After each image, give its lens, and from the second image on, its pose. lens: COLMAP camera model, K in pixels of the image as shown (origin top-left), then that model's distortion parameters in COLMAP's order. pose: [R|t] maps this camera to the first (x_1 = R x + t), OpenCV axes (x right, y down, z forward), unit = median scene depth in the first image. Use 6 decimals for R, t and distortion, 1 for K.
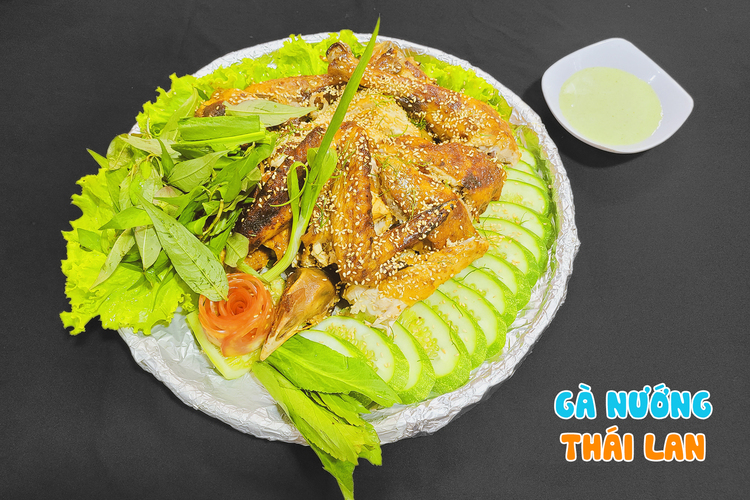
lens RADIAL K [[626.5, 0, 375.0], [0, 626.5, 250.0], [0, 0, 1]] dist [-0.003120, -0.000843]
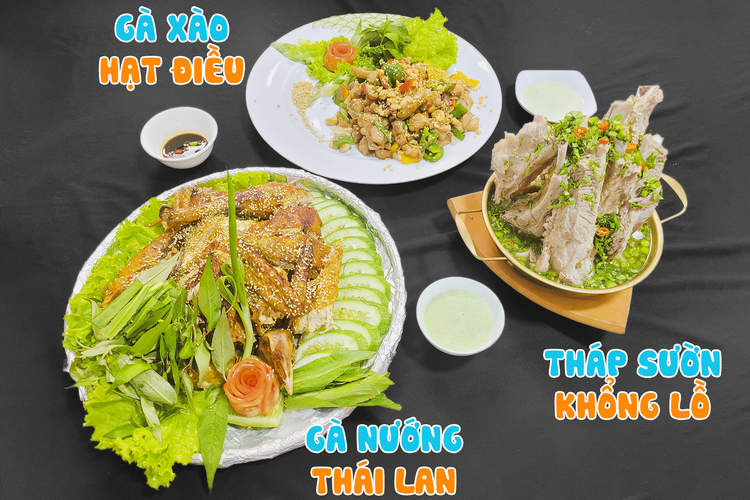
lens RADIAL K [[626.5, 0, 375.0], [0, 626.5, 250.0], [0, 0, 1]] dist [-0.003120, -0.000843]
pose [[0.663156, -0.590927, 0.459379, -0.497324], [0.640529, 0.765575, 0.060144, -0.043615], [-0.387230, 0.254361, 0.886202, -0.438457]]
